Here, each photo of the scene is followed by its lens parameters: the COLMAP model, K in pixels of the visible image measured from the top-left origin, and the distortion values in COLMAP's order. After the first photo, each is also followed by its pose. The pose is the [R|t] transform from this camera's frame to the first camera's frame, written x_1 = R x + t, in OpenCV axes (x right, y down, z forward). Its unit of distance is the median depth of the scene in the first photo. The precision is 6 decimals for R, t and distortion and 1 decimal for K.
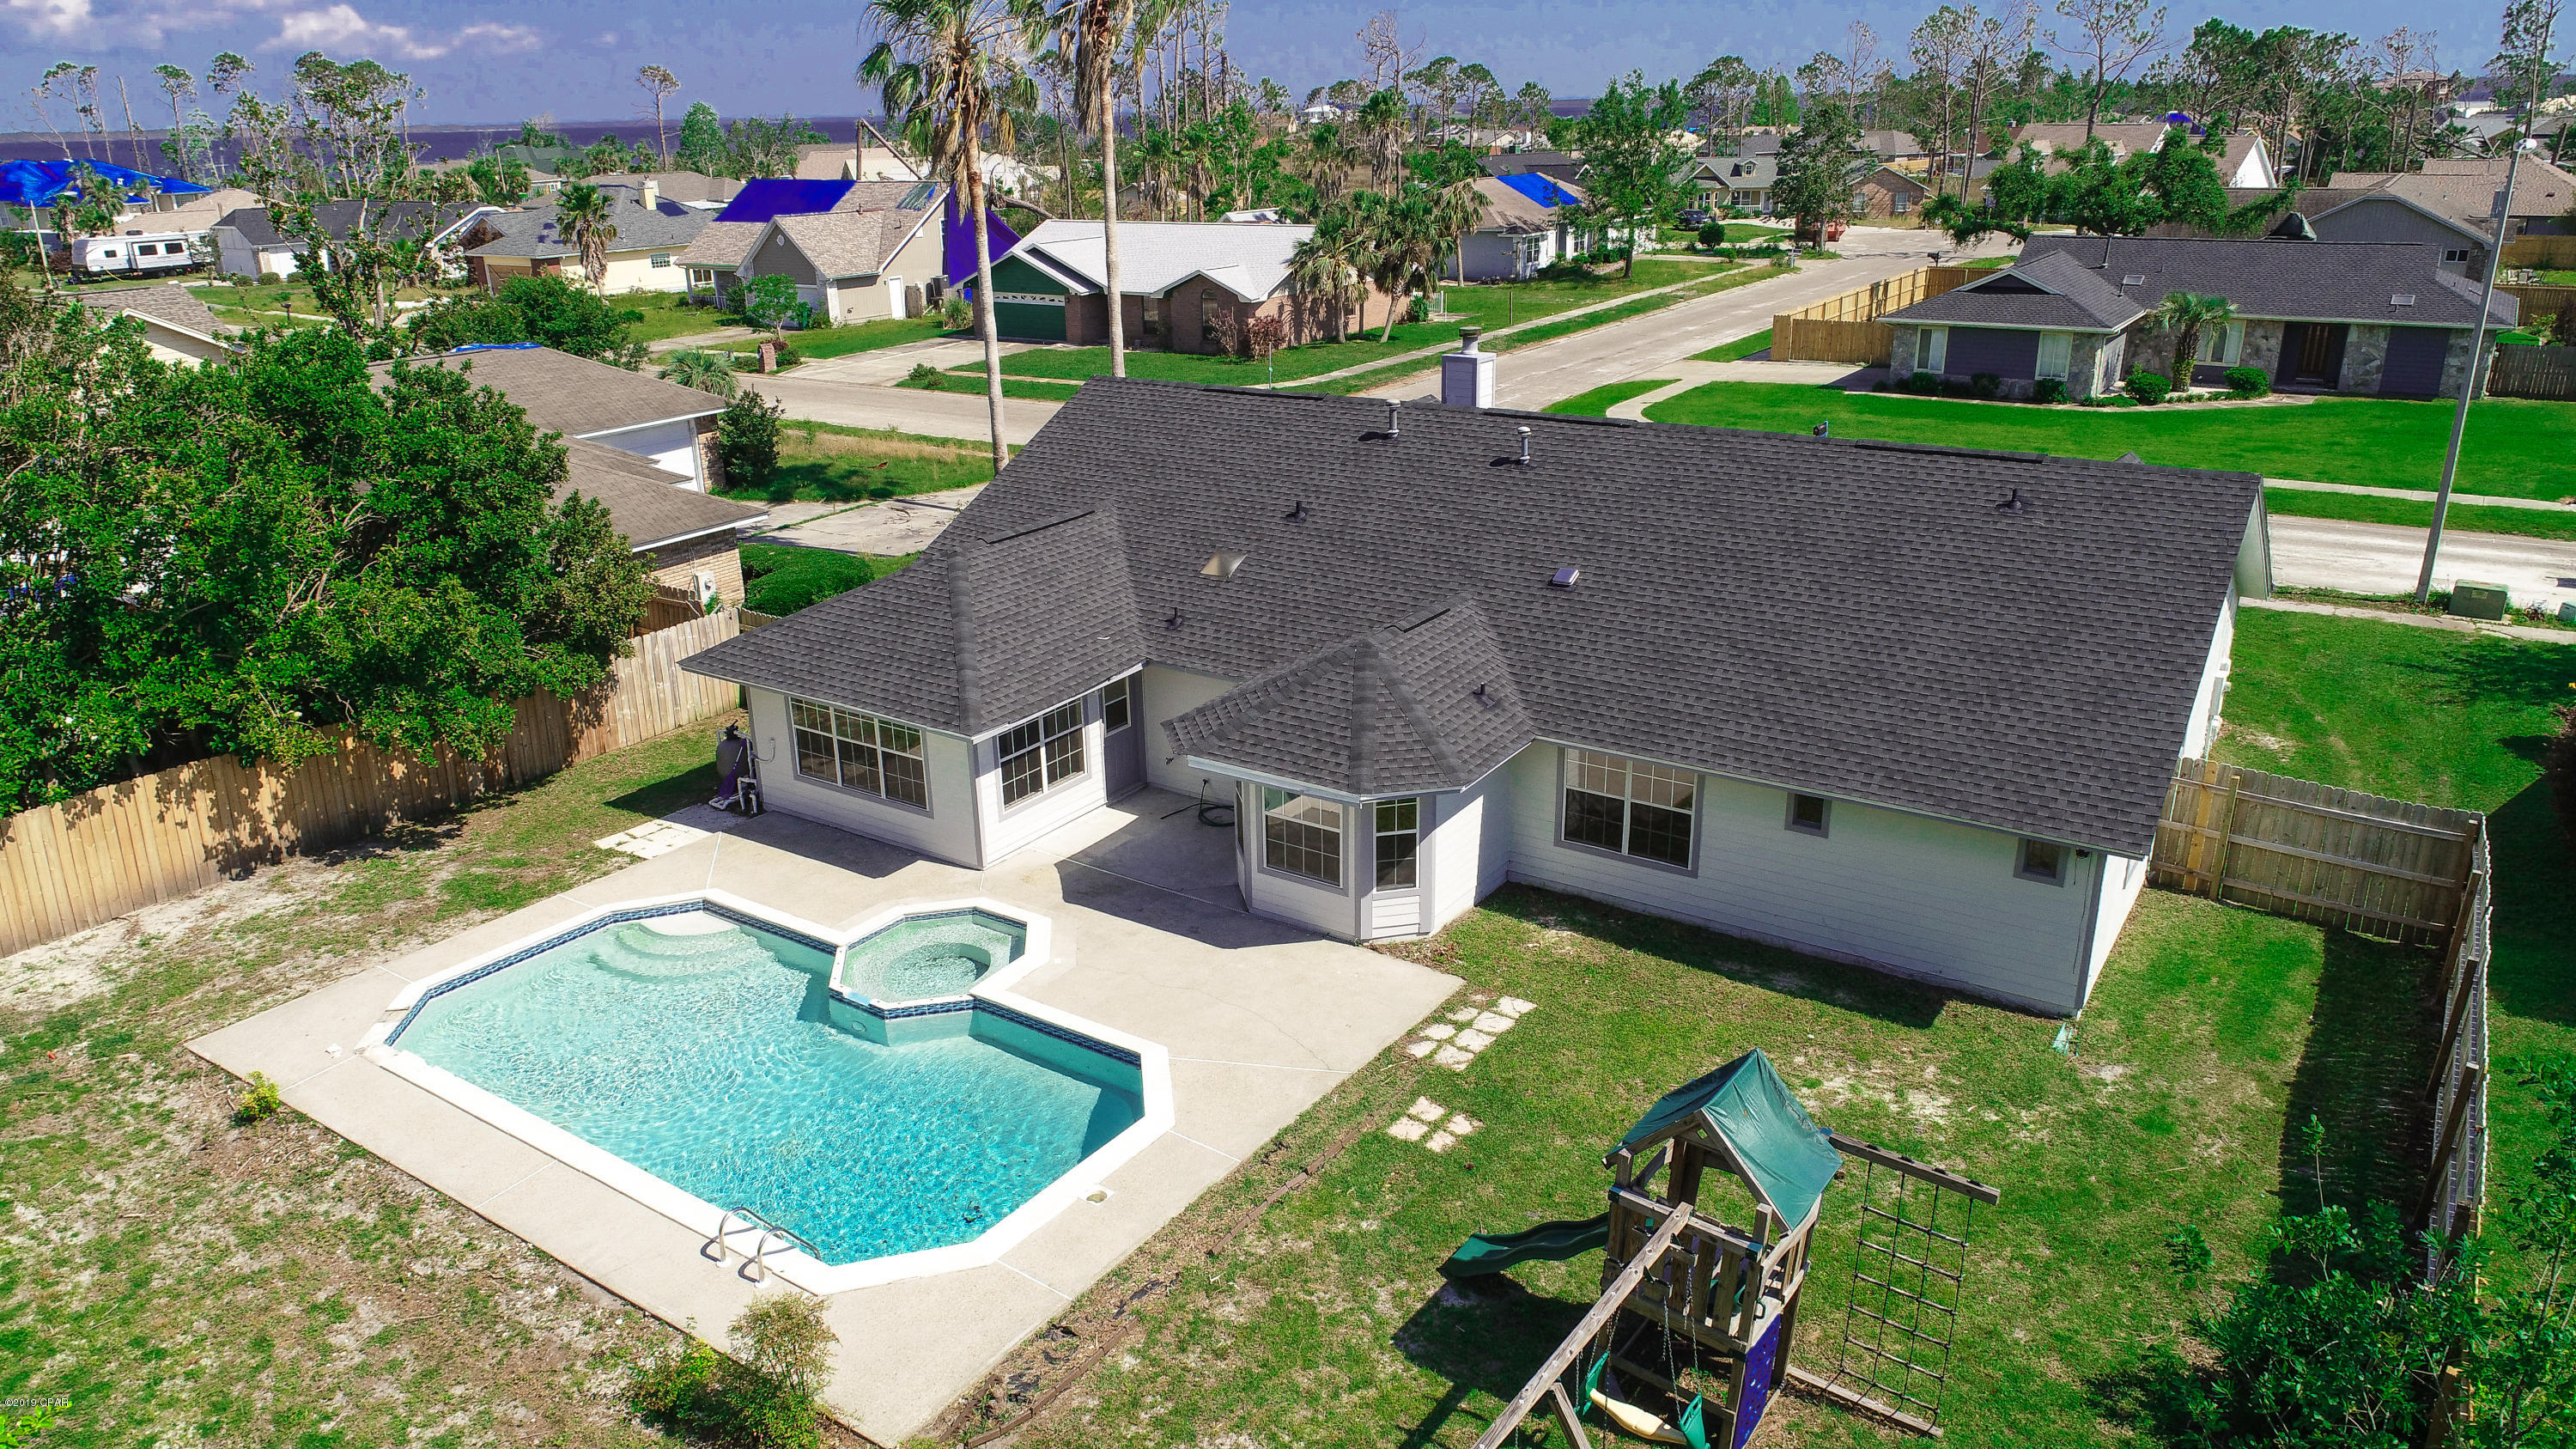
lens RADIAL K [[1718.0, 0, 1282.0], [0, 1718.0, 727.5], [0, 0, 1]] dist [-0.002835, -0.001894]
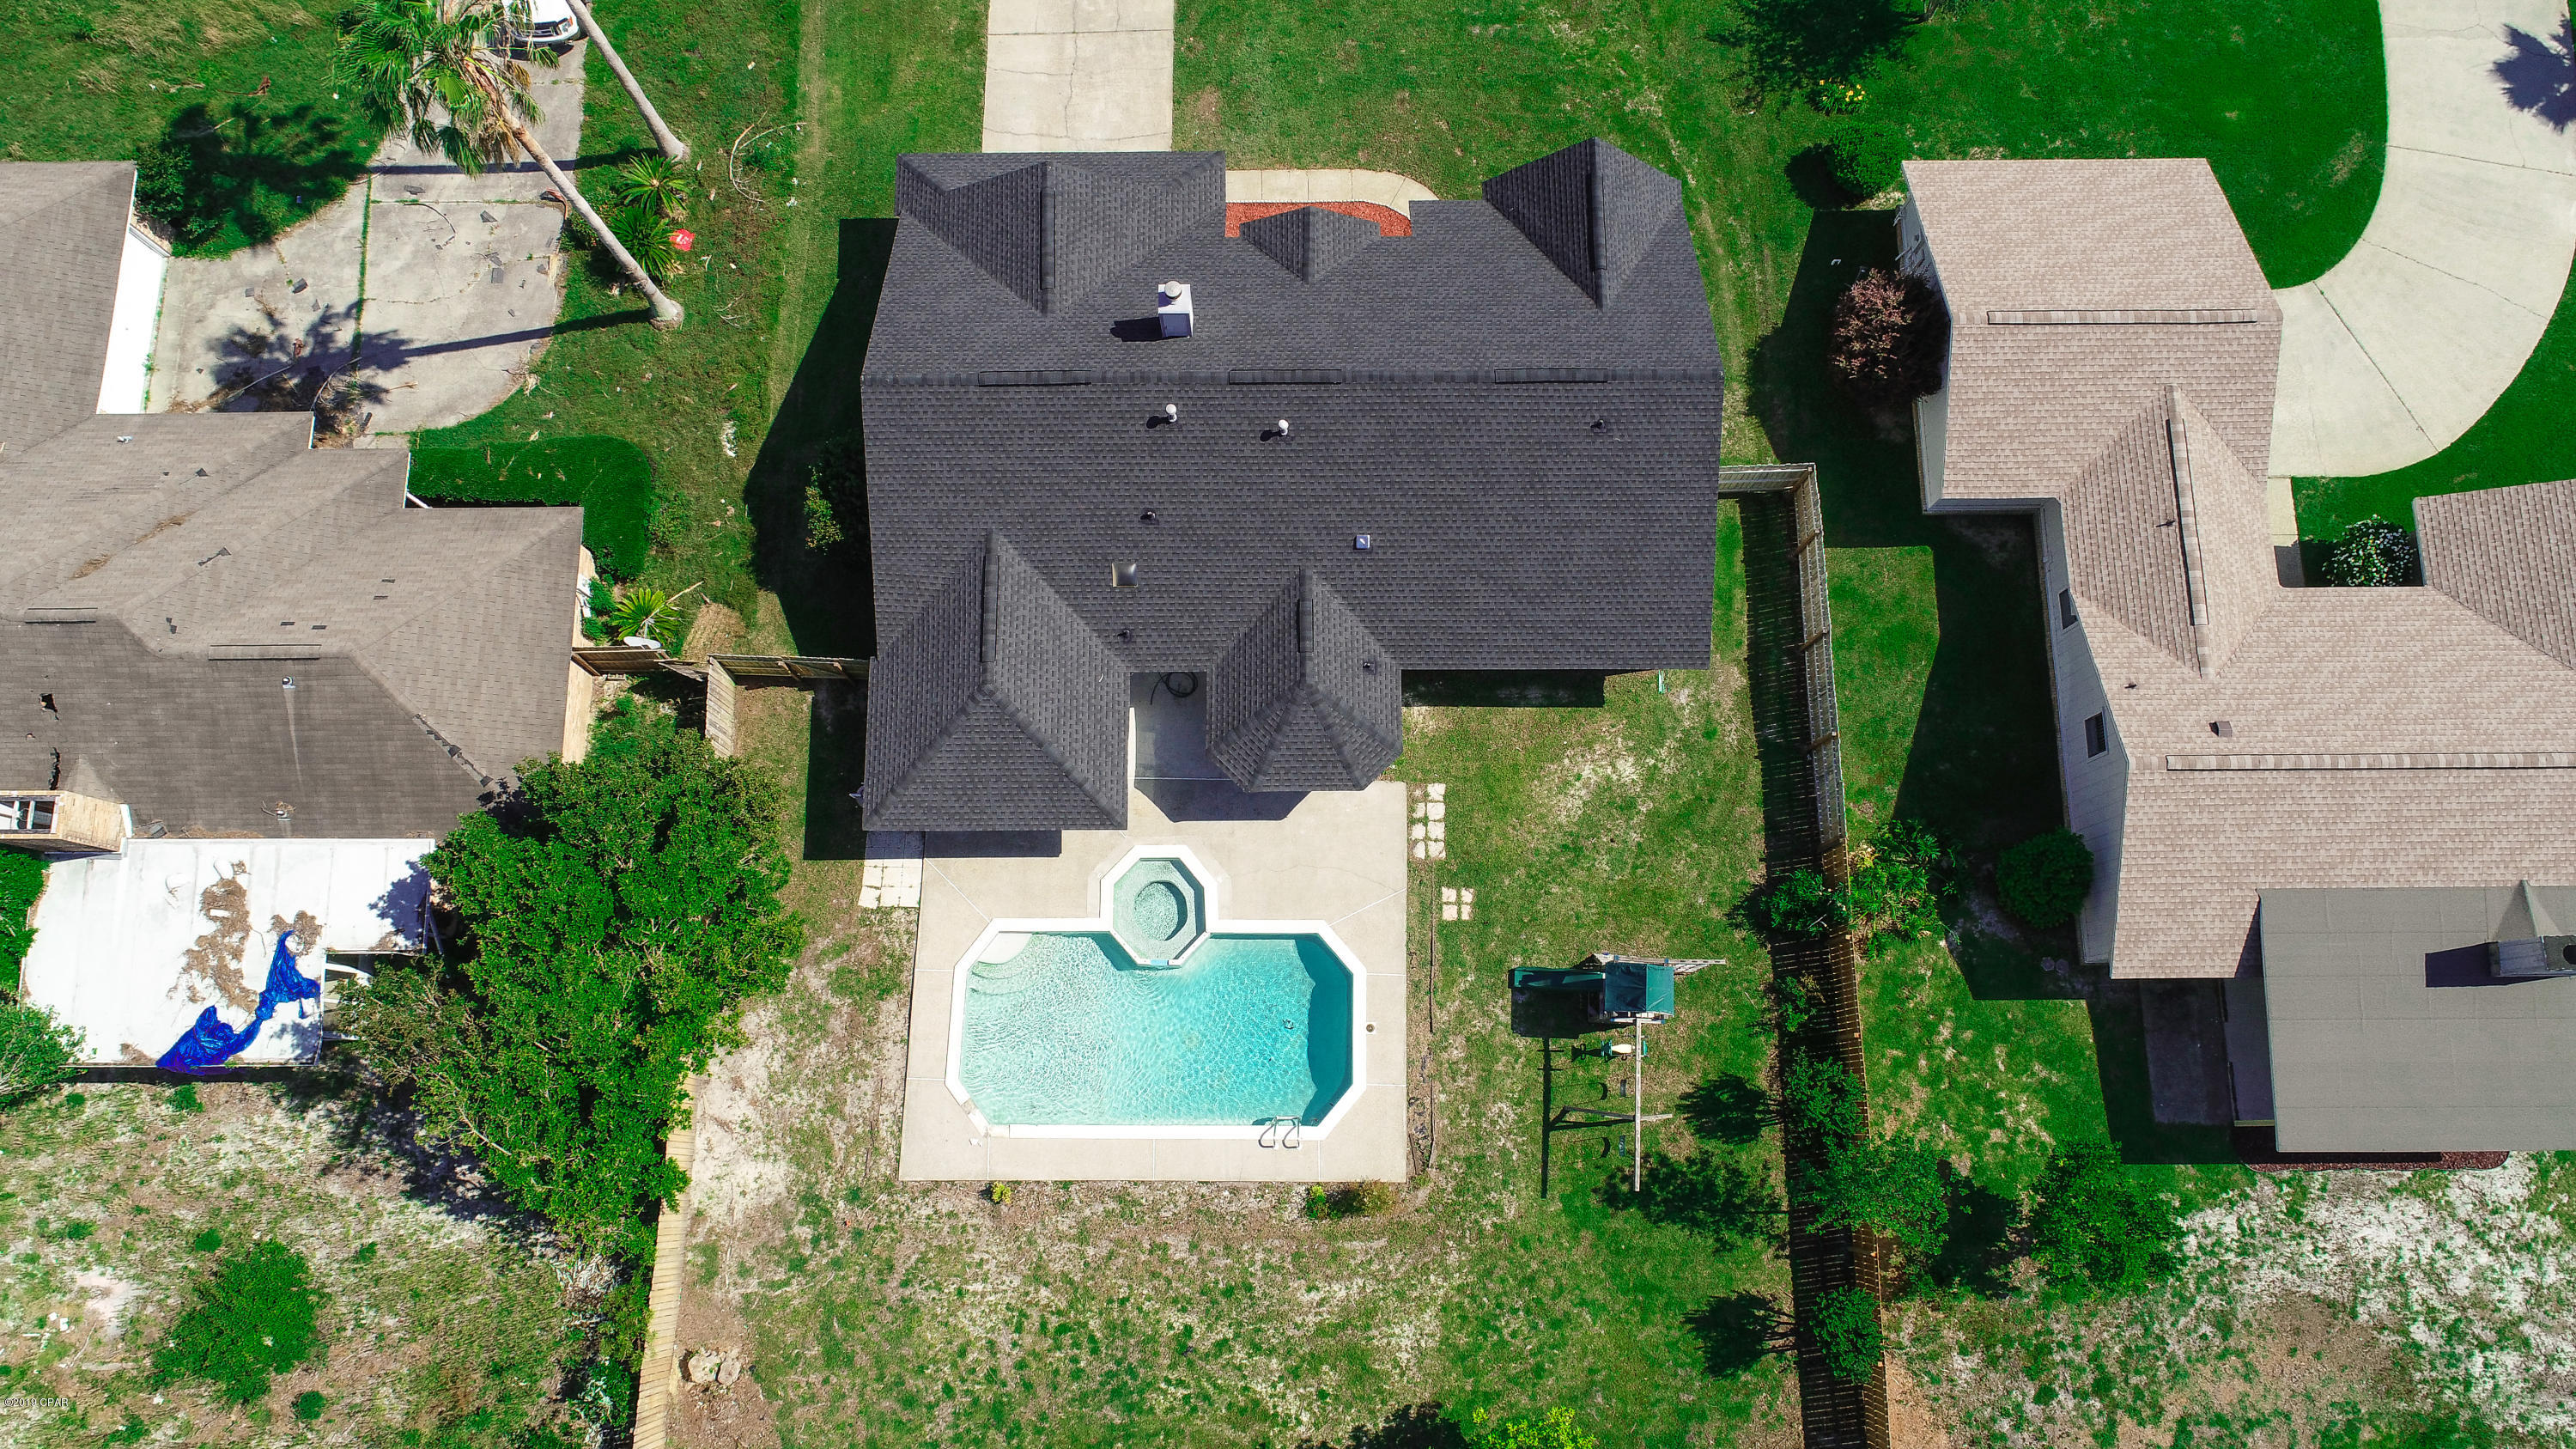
lens RADIAL K [[1718.0, 0, 1284.9], [0, 1718.0, 727.1], [0, 0, 1]] dist [-0.002835, -0.001894]
pose [[0.827513, -0.545305, 0.133655, -0.242040], [0.182906, 0.486903, 0.854091, -1.626518], [-0.530817, -0.682325, 0.502659, 0.117335]]
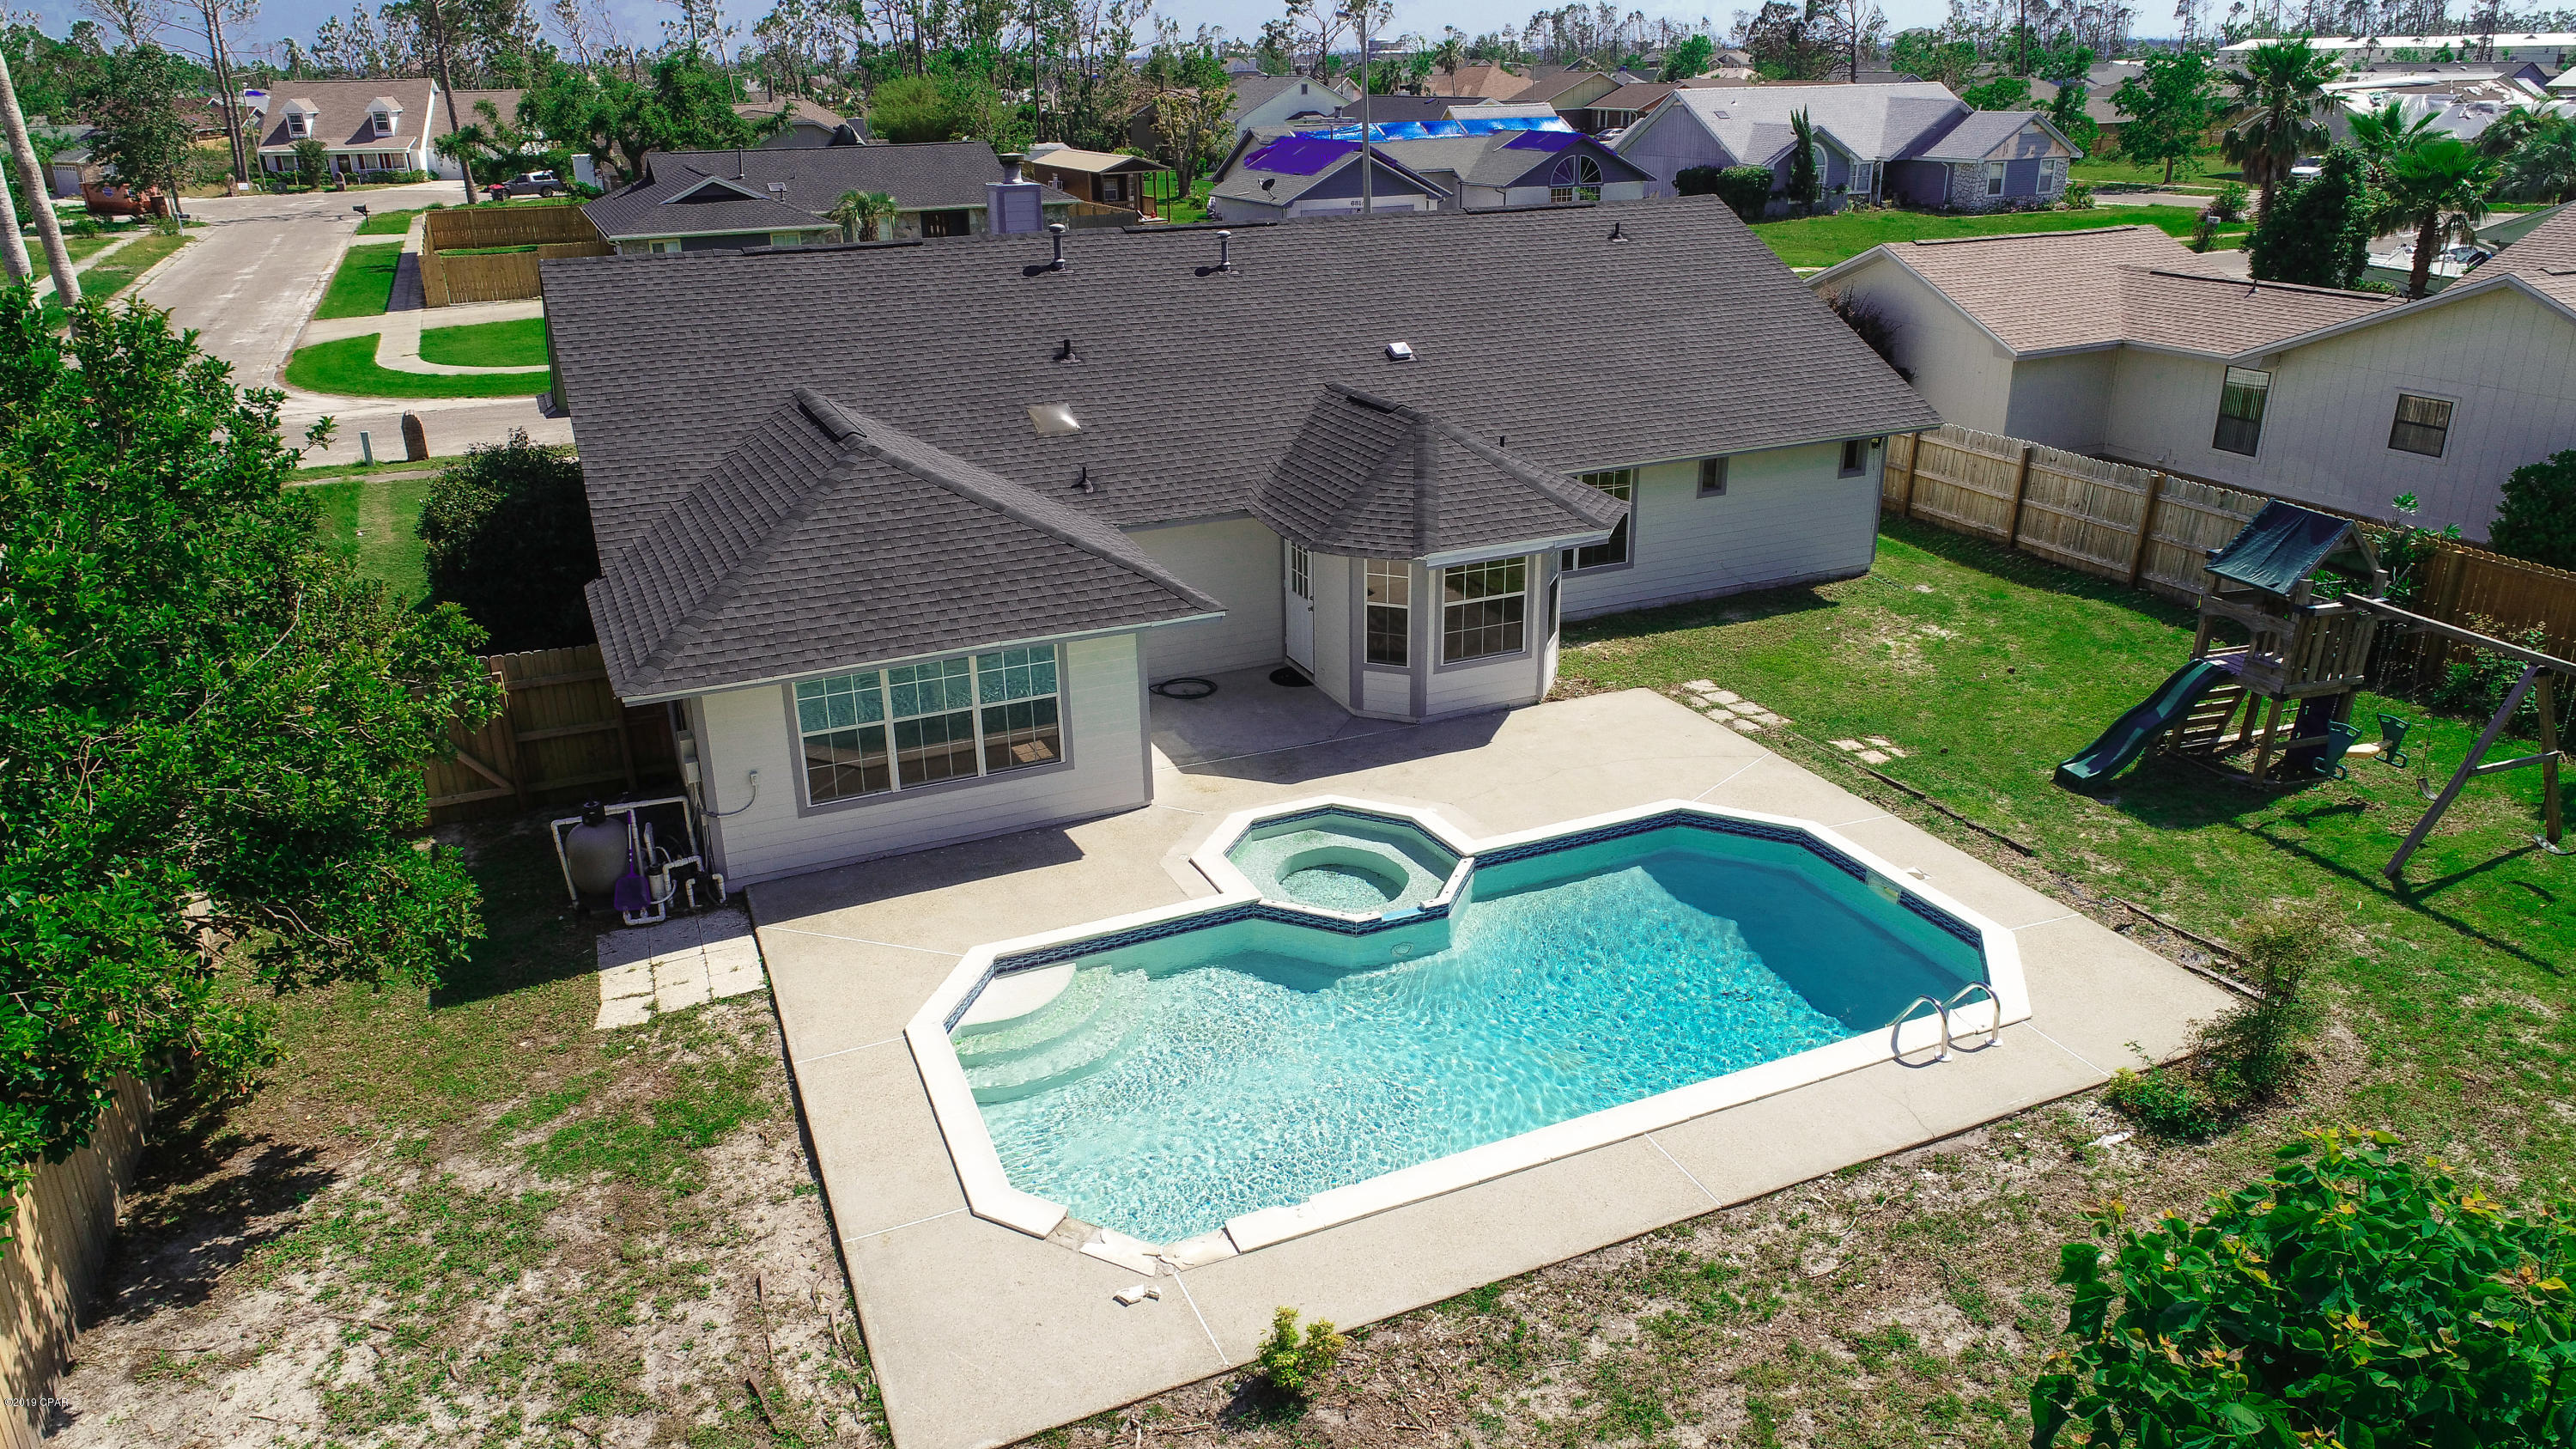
lens RADIAL K [[1718.0, 0, 1286.5], [0, 1718.0, 732.5], [0, 0, 1]] dist [-0.002835, -0.001894]
pose [[0.522682, -0.300932, 0.797649, -0.887820], [0.294180, 0.941825, 0.162556, -0.068094], [-0.800163, 0.149687, 0.580803, 0.562730]]
